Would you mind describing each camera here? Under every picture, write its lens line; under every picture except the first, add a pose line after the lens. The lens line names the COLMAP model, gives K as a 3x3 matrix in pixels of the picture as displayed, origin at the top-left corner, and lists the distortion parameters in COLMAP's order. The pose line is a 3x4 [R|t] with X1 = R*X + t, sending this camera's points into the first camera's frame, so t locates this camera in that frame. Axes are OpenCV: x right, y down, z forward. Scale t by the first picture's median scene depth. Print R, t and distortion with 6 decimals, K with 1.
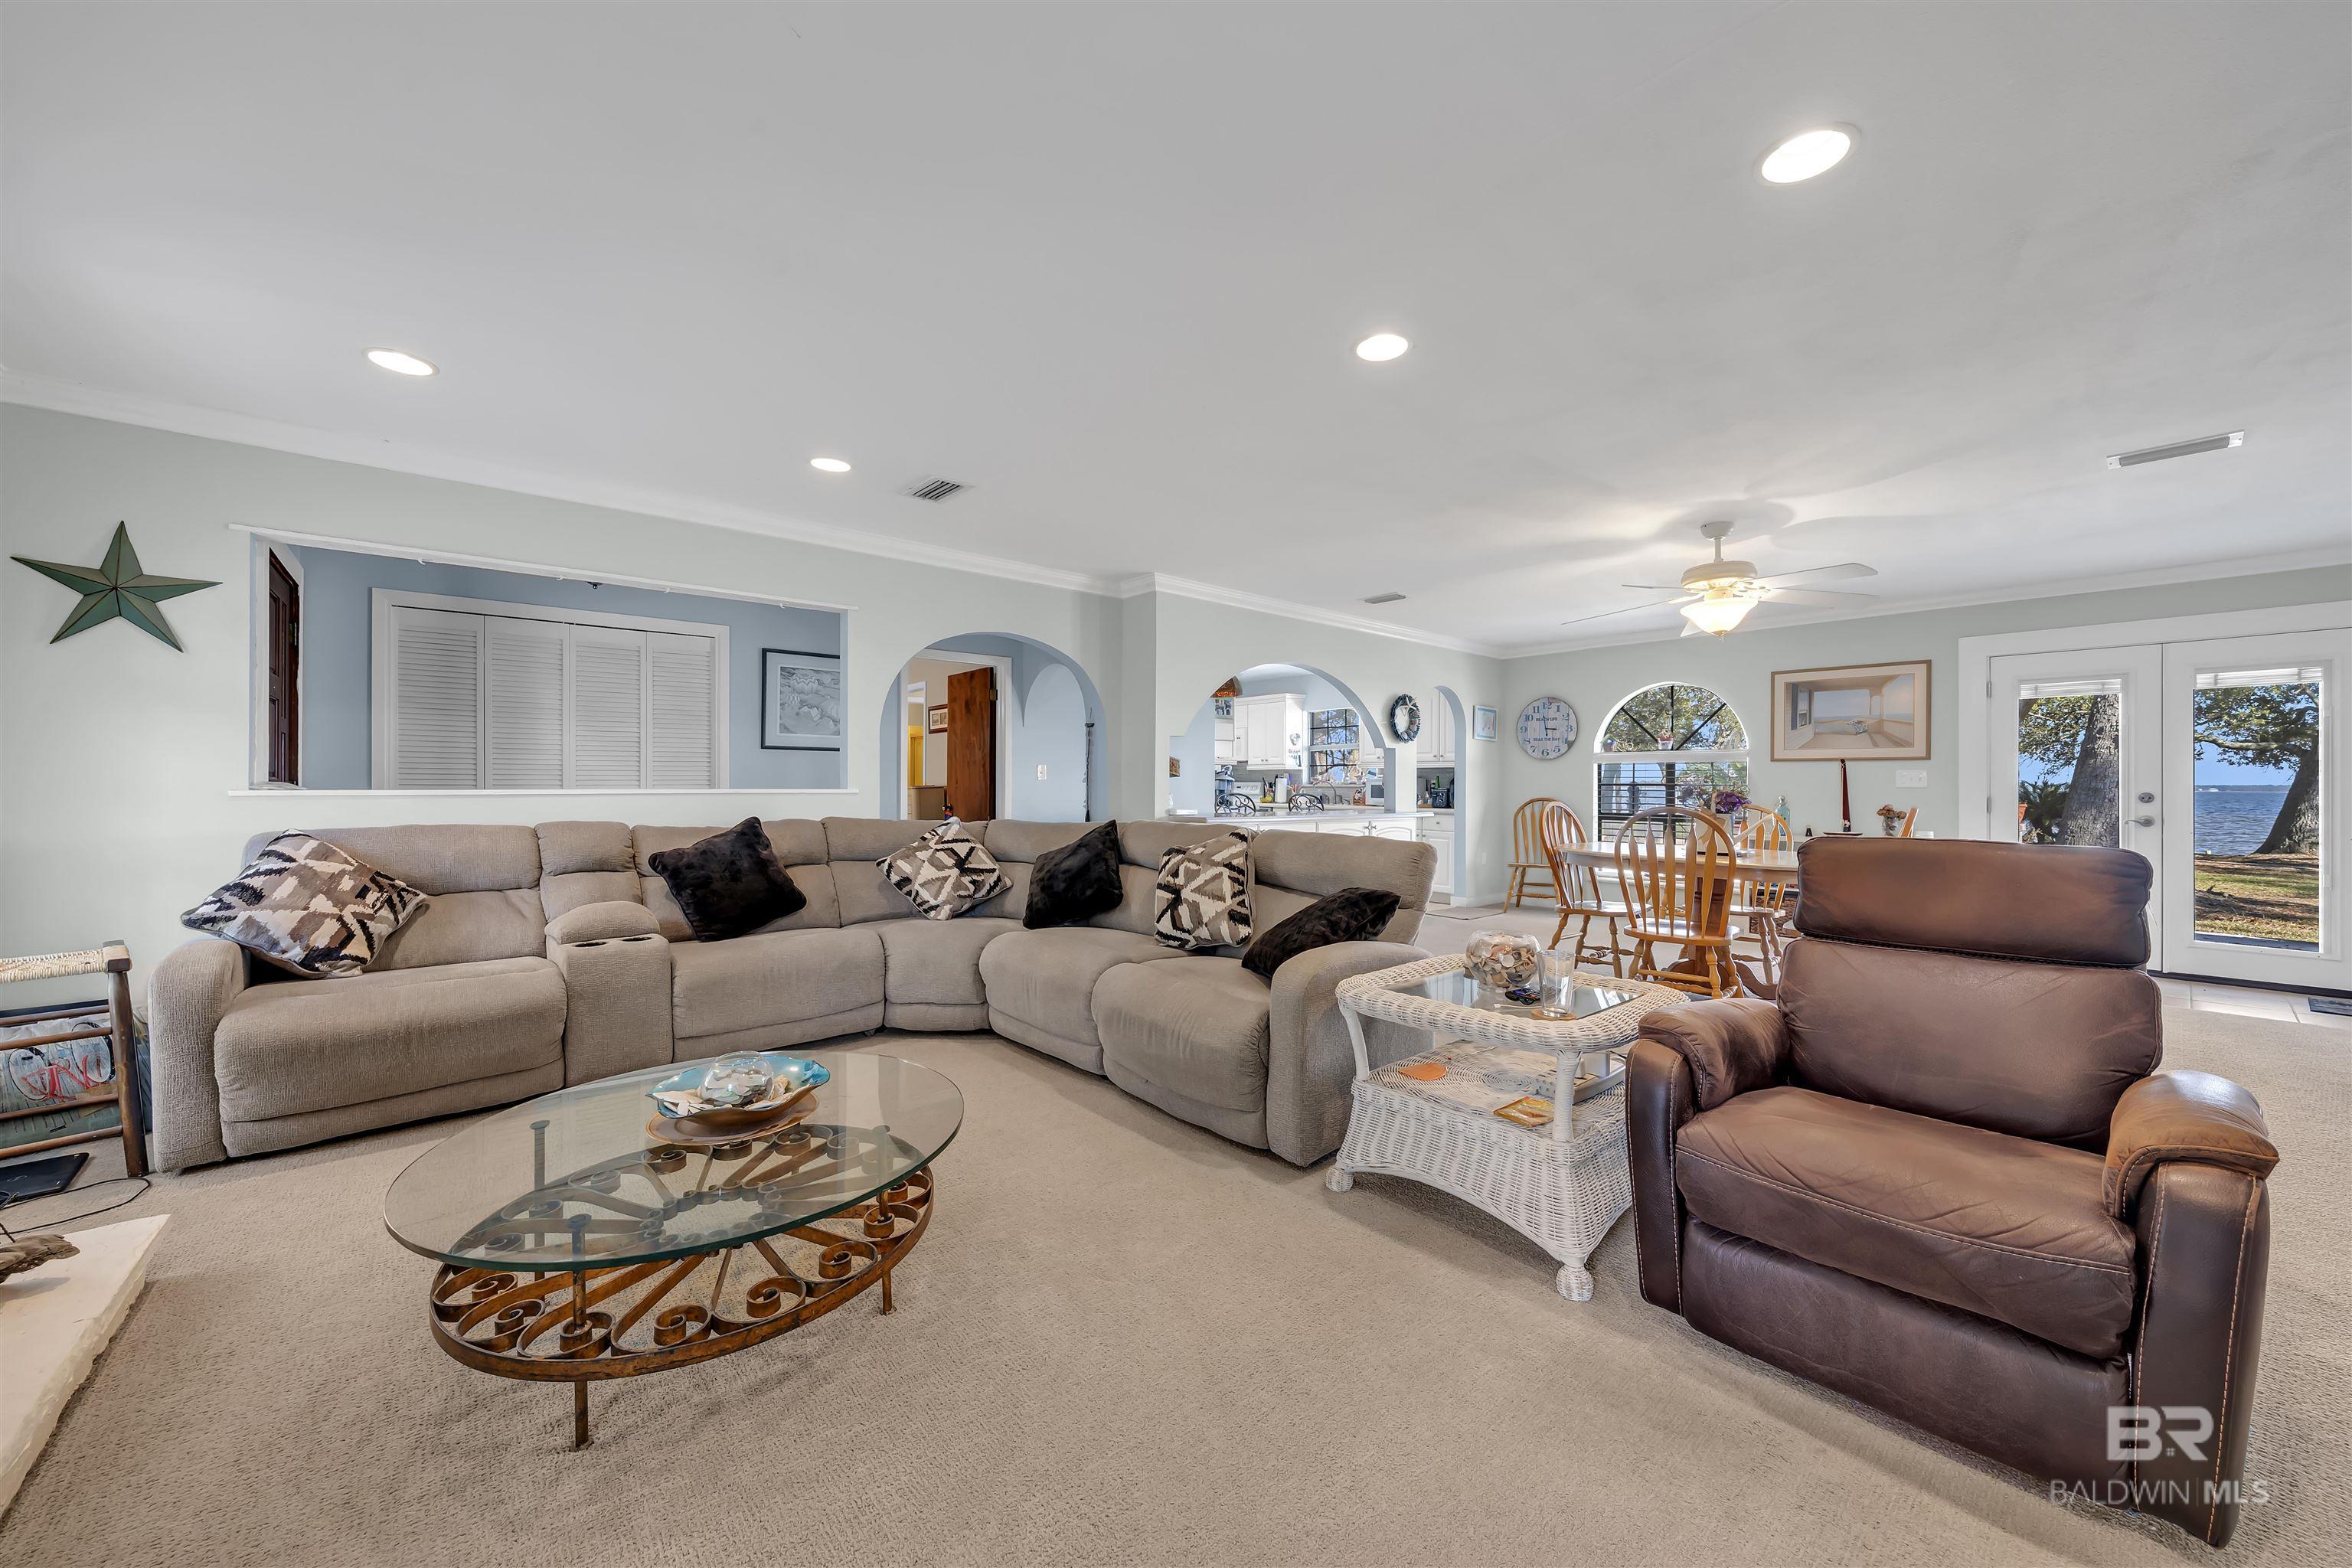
lens RADIAL K [[859.7, 0, 1176.0], [0, 859.7, 784.0], [0, 0, 1]] dist [-0.007931, 0.000261]
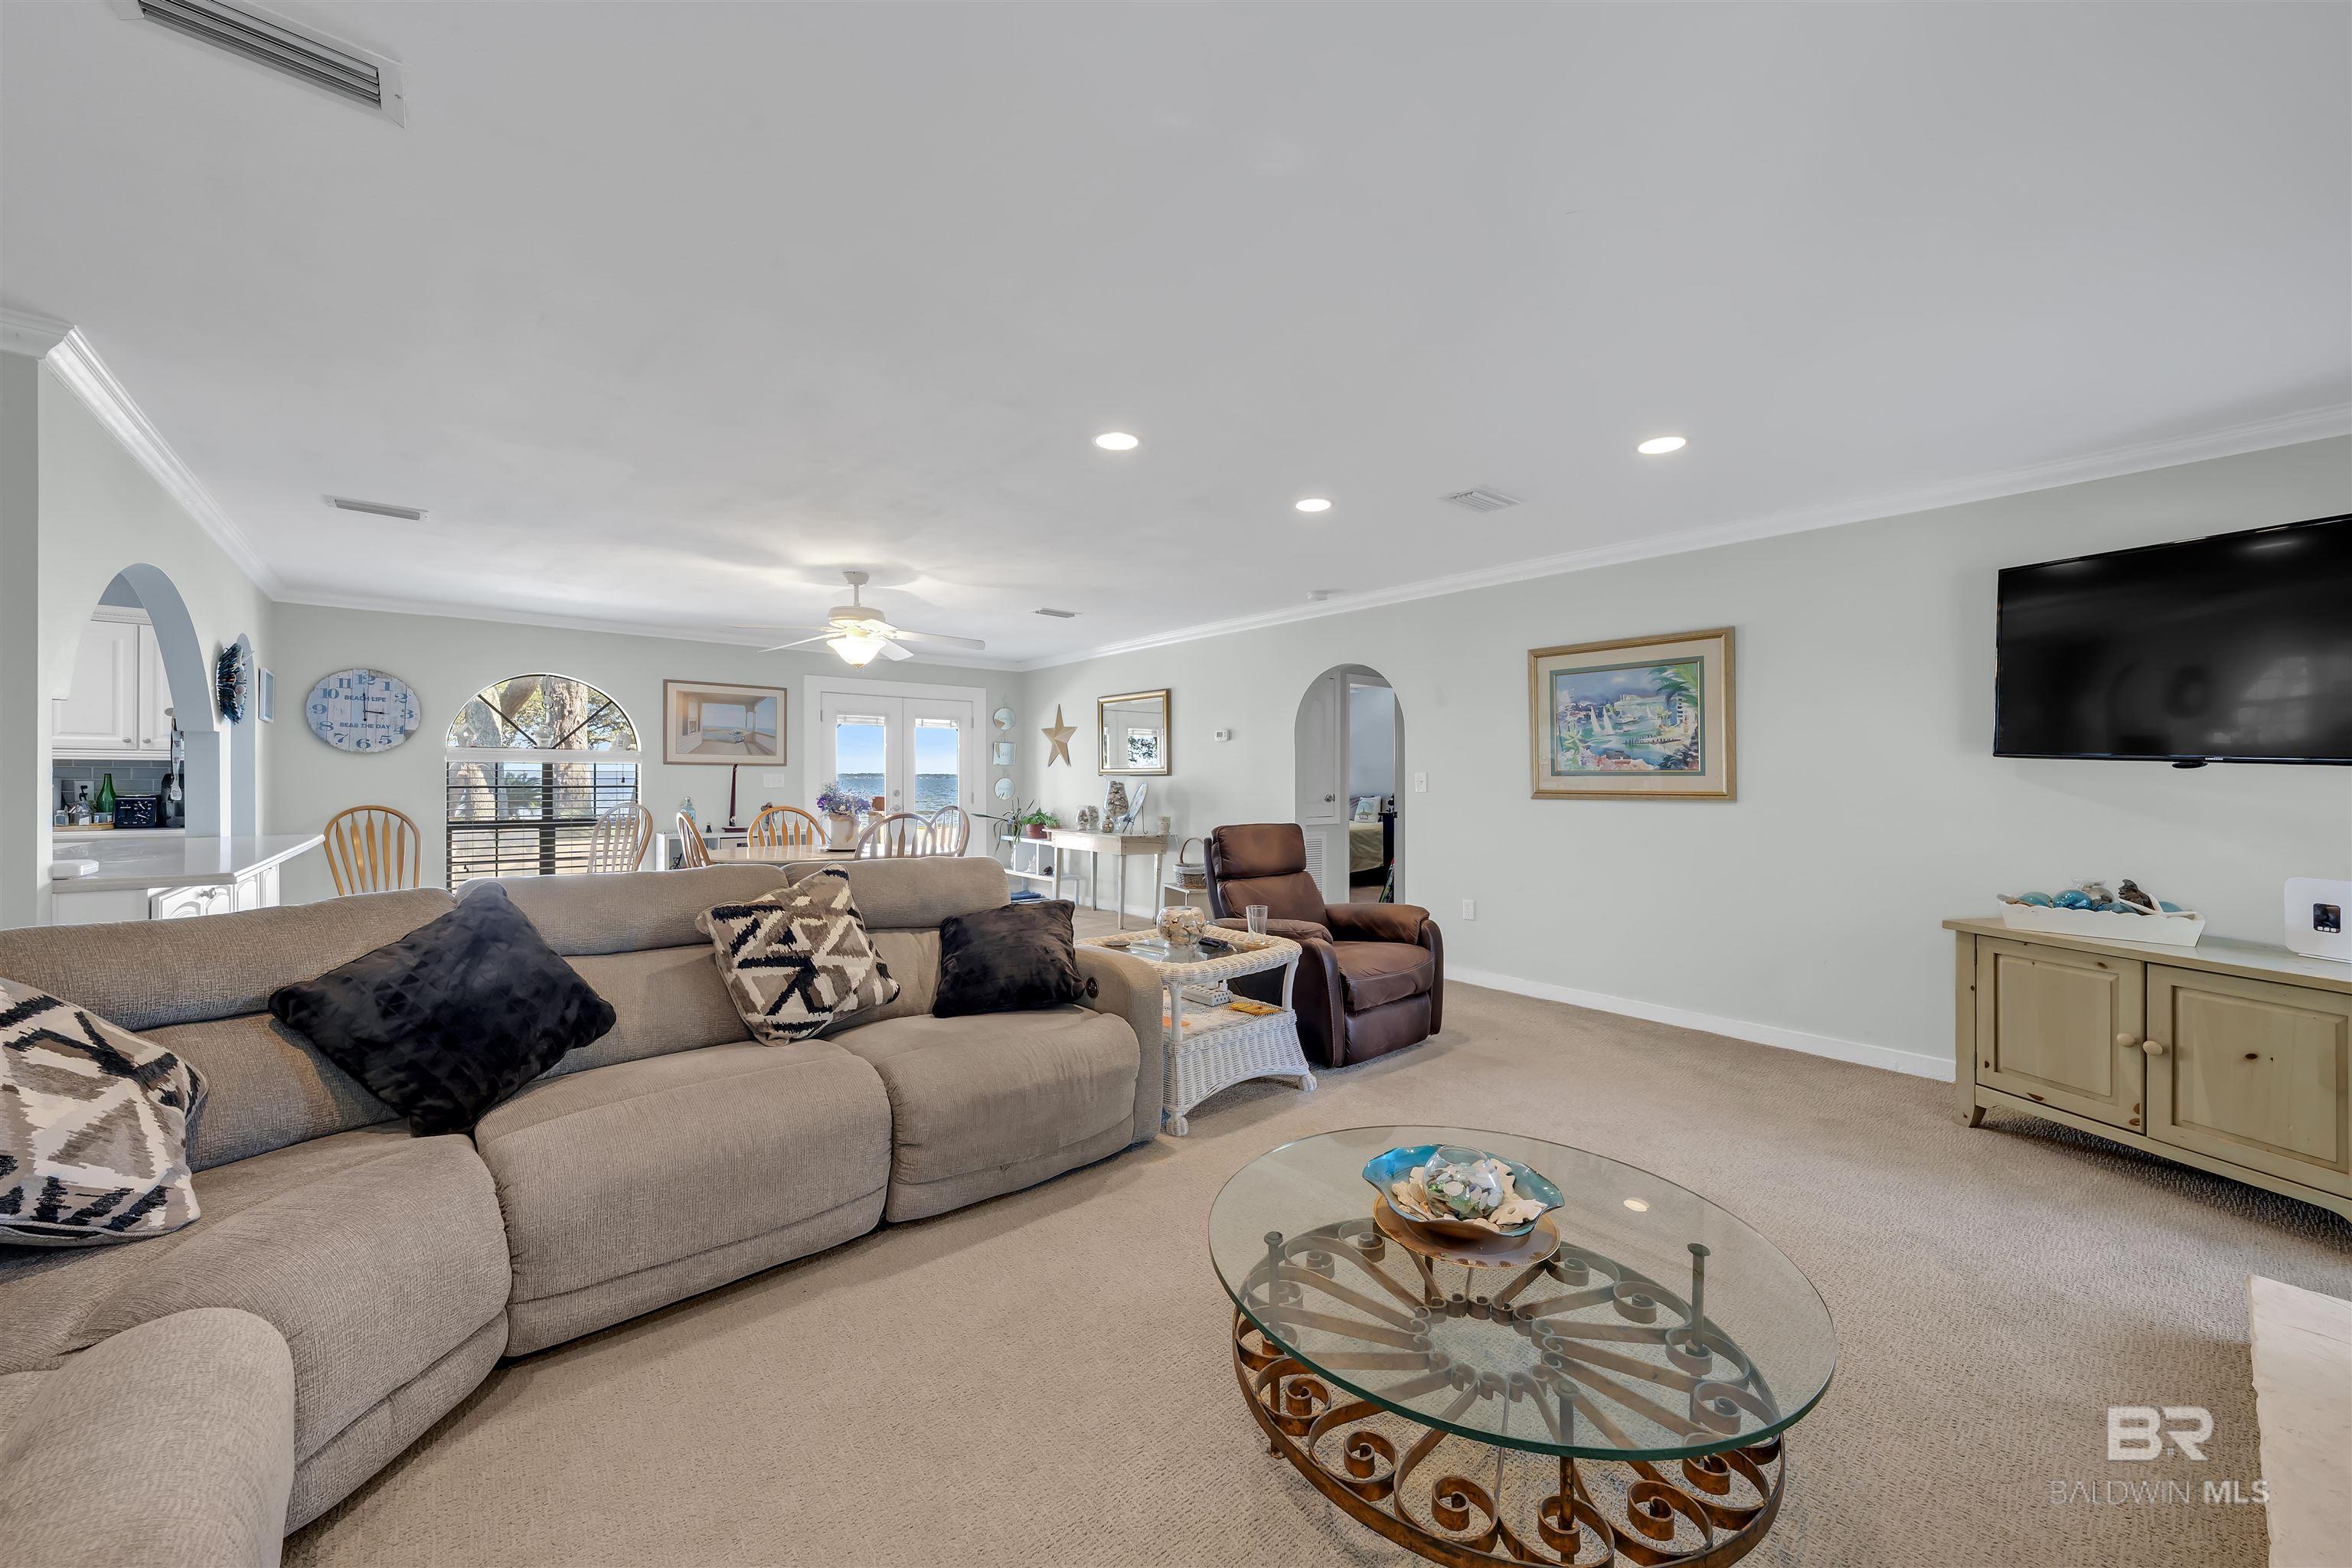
lens RADIAL K [[892.7, 0, 1180.1], [0, 892.7, 781.2], [0, 0, 1]] dist [-0.001004, -0.000143]
pose [[-0.011798, -0.008603, 0.999893, -0.453371], [-0.005463, 0.999949, 0.008539, -0.020127], [-0.999915, -0.005362, -0.011845, 0.420344]]
